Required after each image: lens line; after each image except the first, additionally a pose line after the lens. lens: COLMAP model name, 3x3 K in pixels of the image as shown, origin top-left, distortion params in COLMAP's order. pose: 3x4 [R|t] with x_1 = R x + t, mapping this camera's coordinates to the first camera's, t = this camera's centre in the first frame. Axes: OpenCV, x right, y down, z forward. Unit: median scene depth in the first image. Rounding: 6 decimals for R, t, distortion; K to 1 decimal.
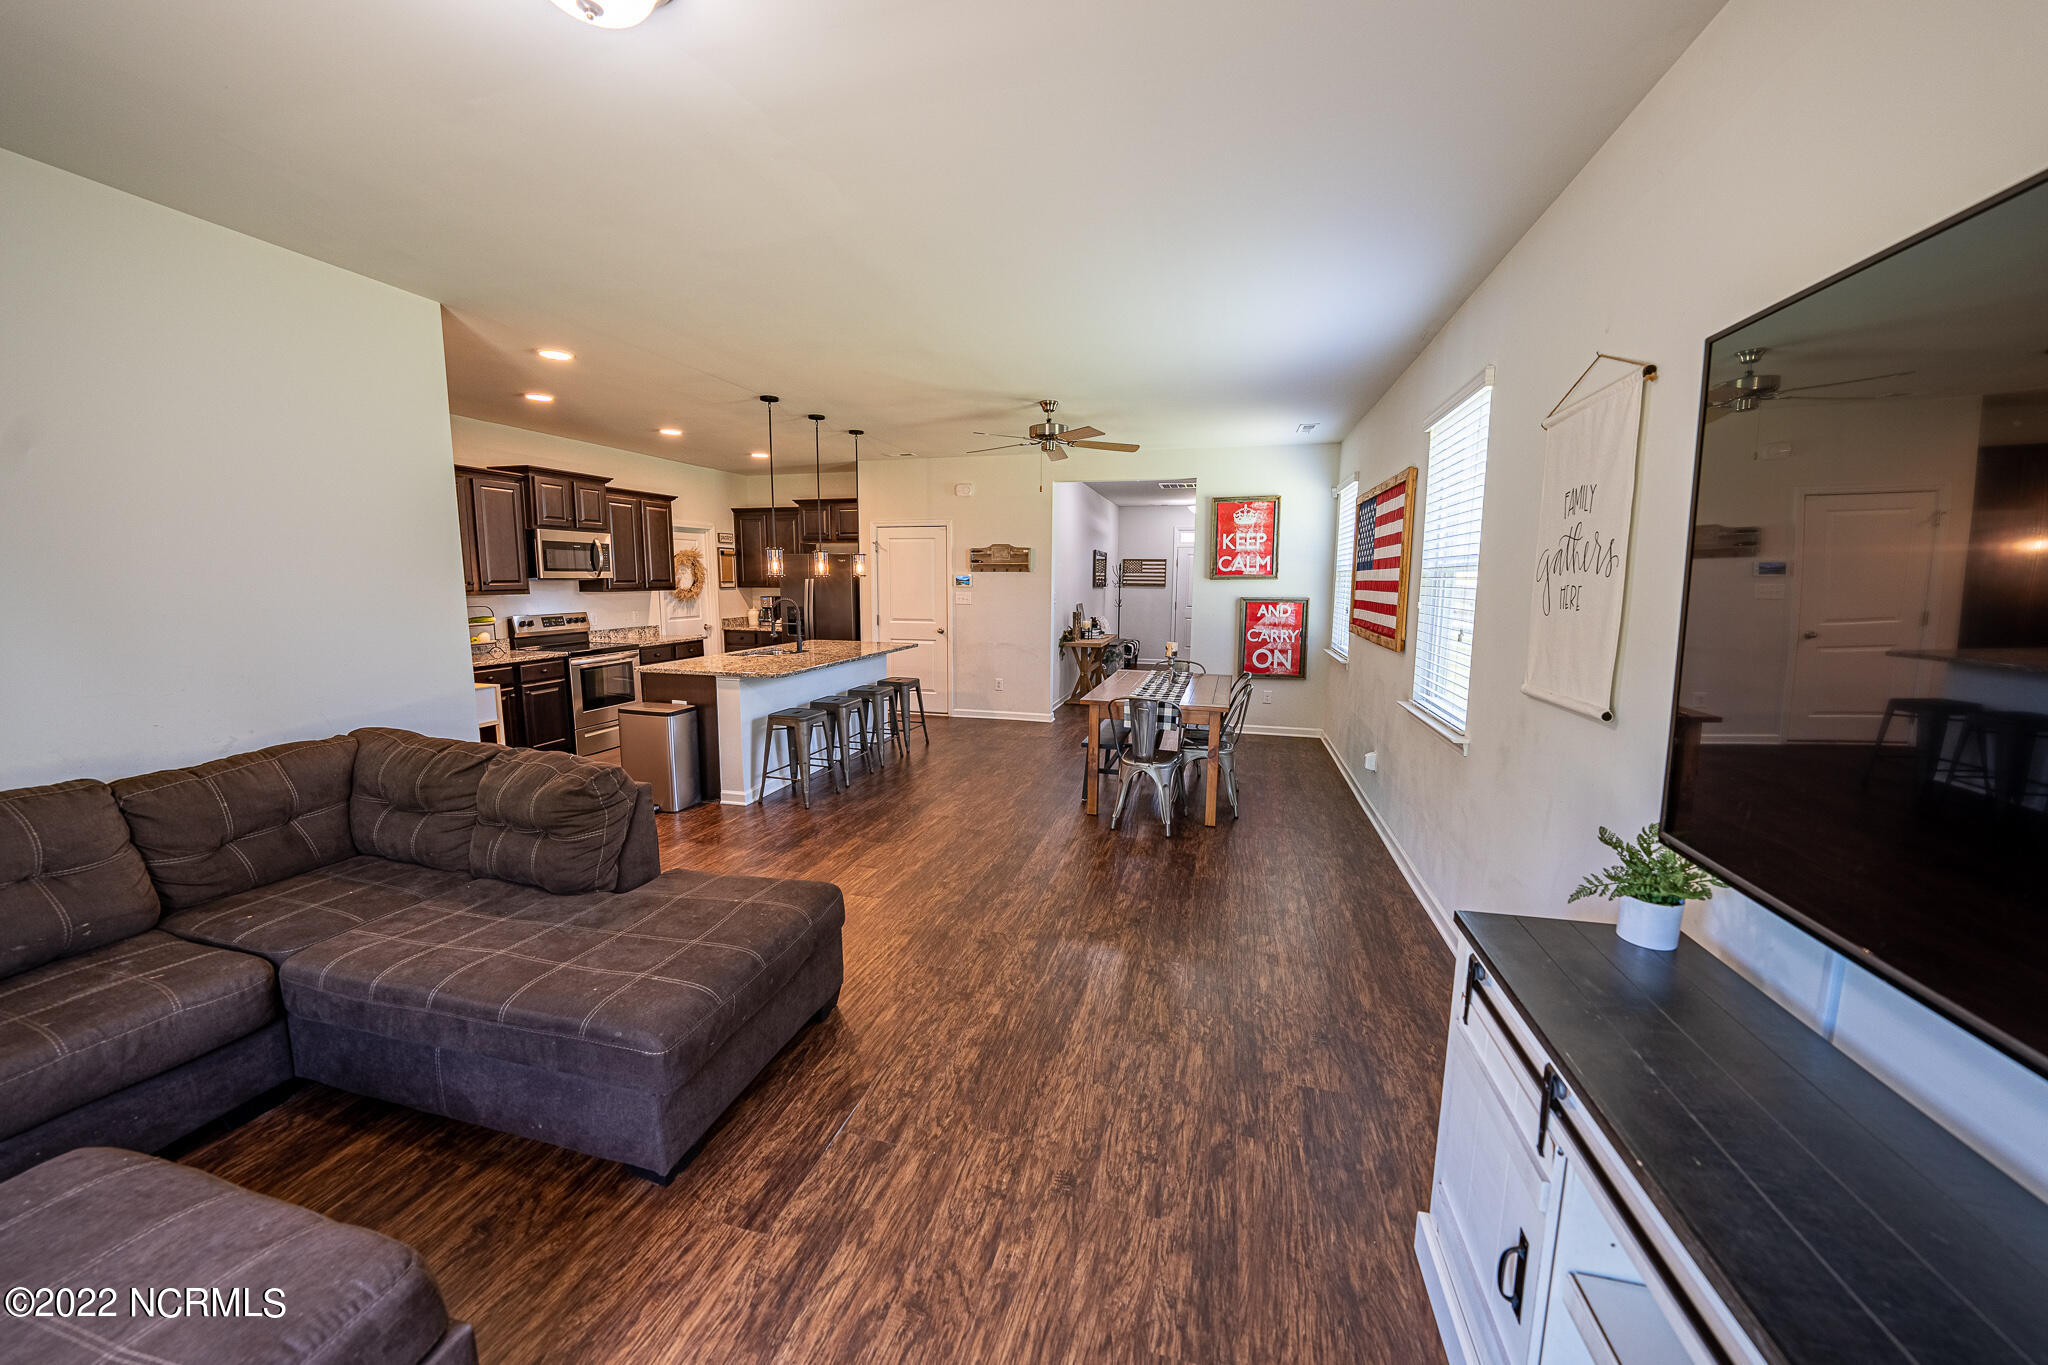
lens RADIAL K [[712.7, 0, 1029.7], [0, 712.7, 666.3], [0, 0, 1]] dist [-0.027277, 0.000018]
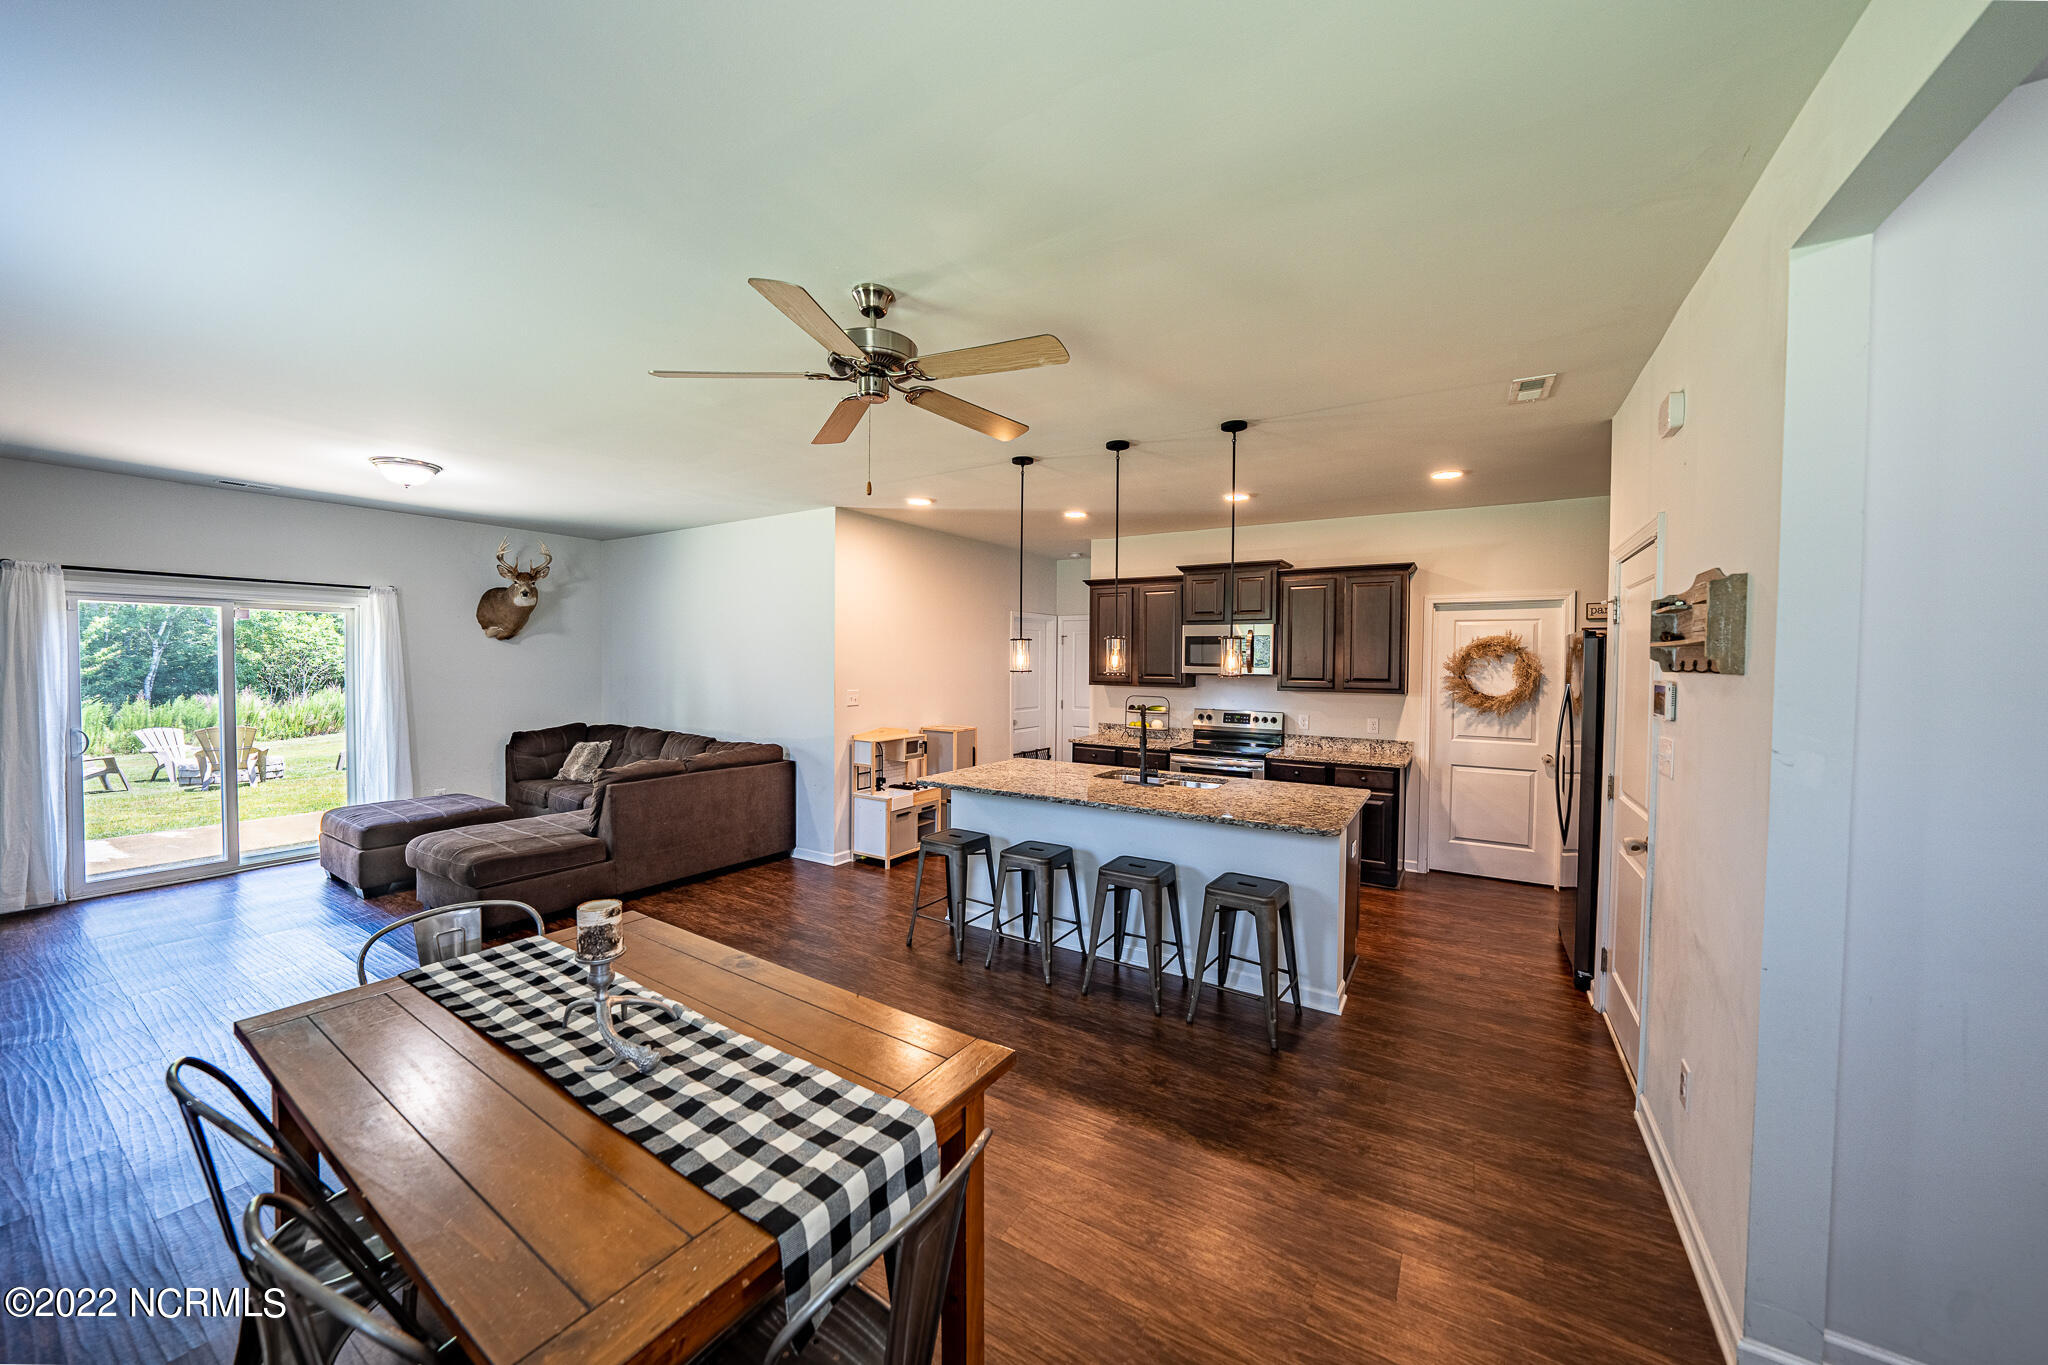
lens RADIAL K [[712.1, 0, 1021.5], [0, 712.1, 678.8], [0, 0, 1]] dist [-0.027753, 0.007113]
pose [[-0.321745, 0.014659, -0.946713, 0.322486], [-0.128025, 0.990024, 0.058839, -0.130942], [0.938131, 0.140134, -0.316659, 0.982821]]
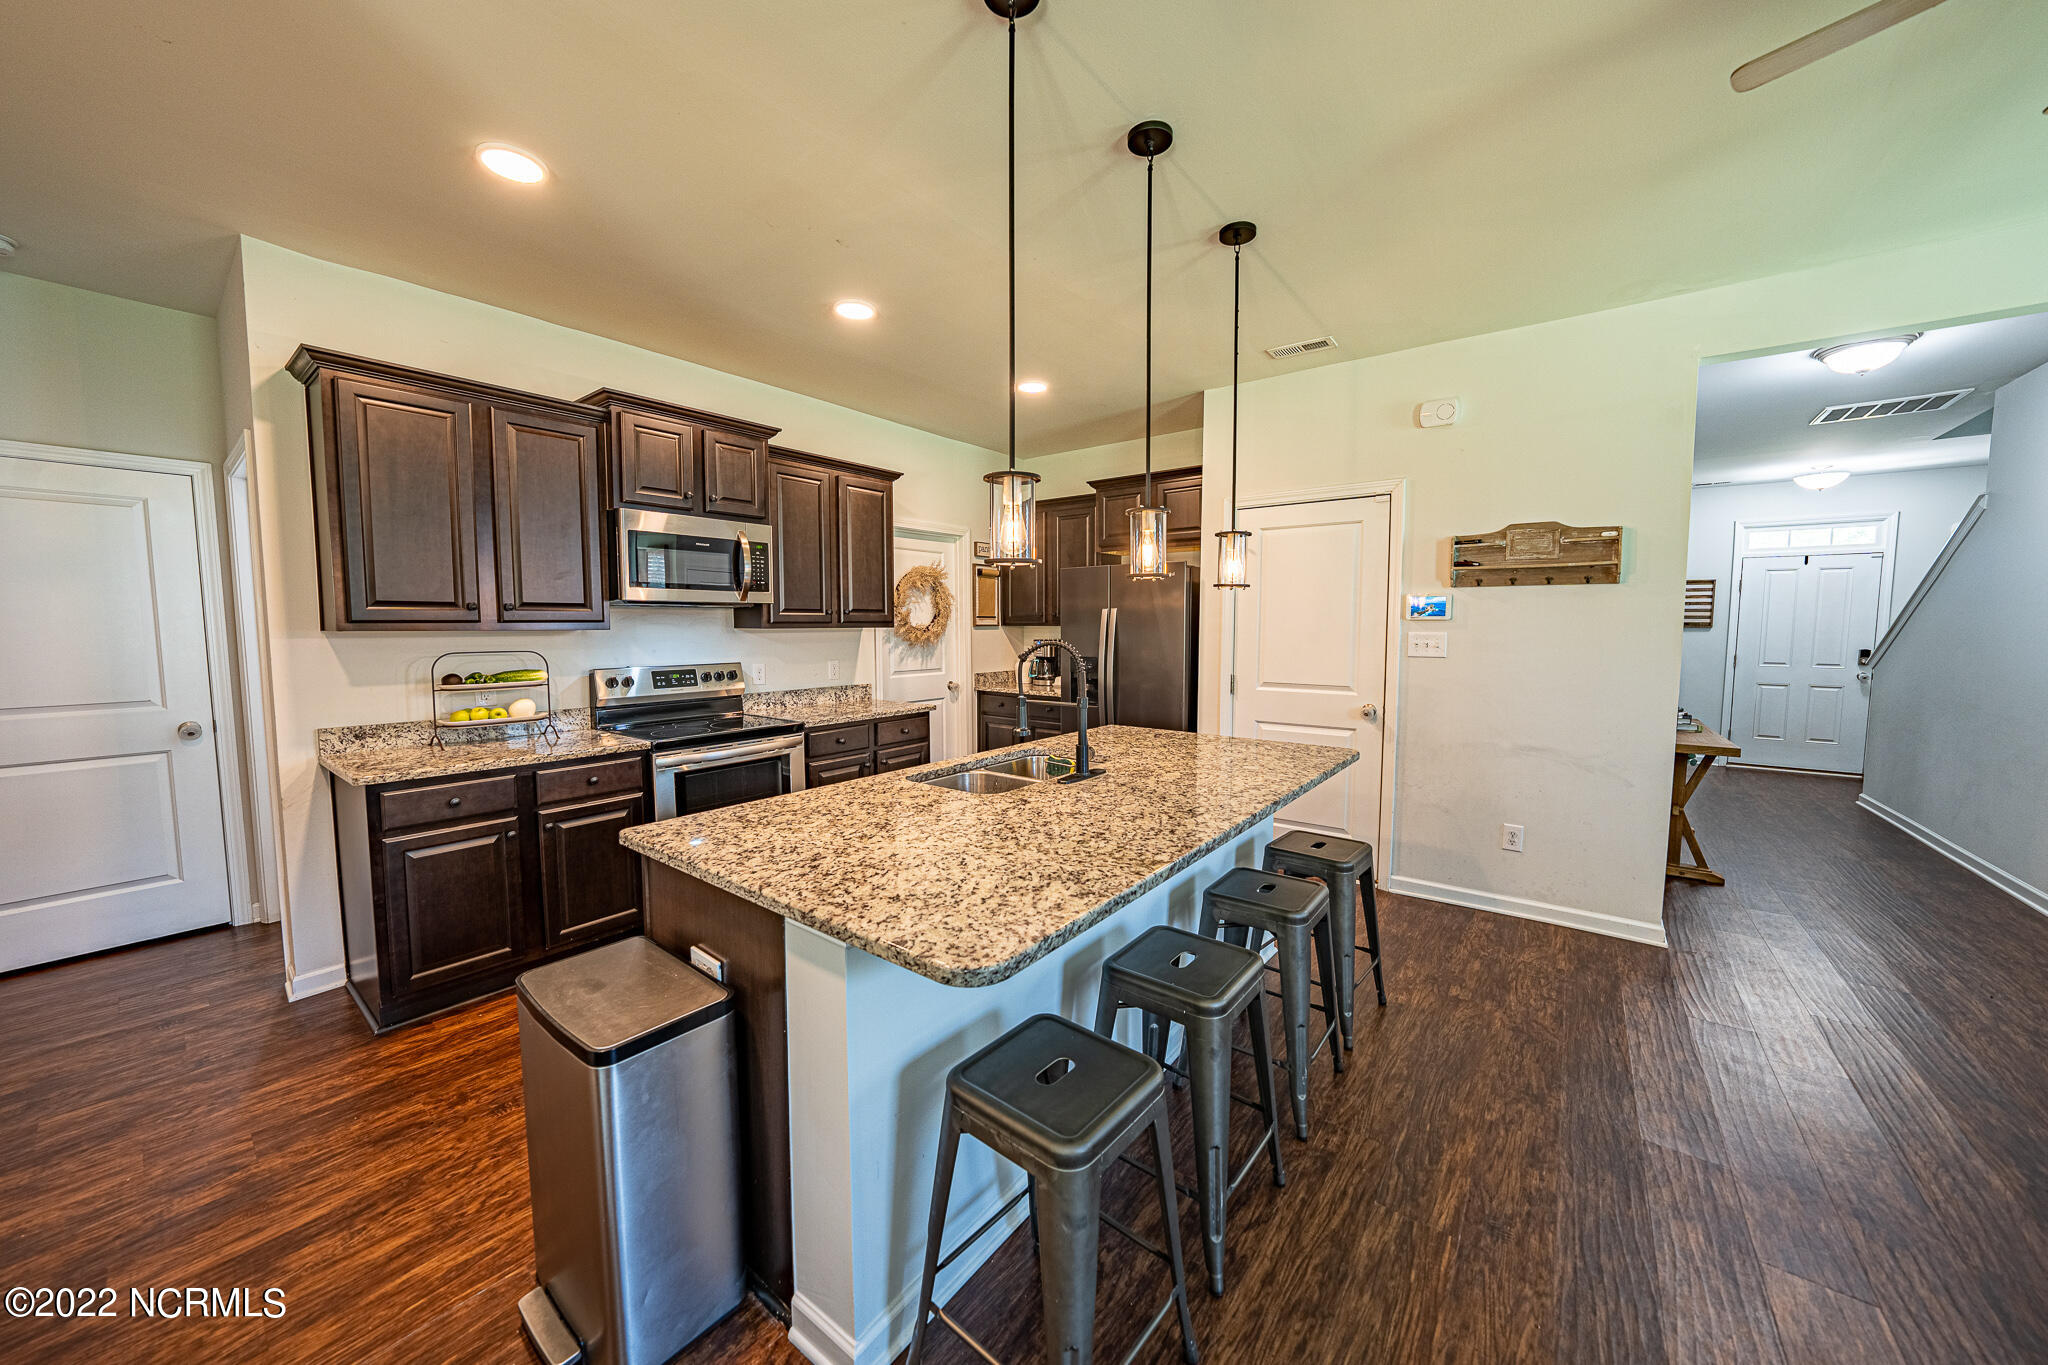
lens RADIAL K [[732.1, 0, 1018.0], [0, 732.1, 678.6], [0, 0, 1]] dist [-0.011488, 0.000119]
pose [[0.914278, 0.025581, -0.404279, -0.171431], [-0.045853, 0.998125, -0.040540, -0.049966], [0.402484, 0.055602, 0.913737, 0.543438]]
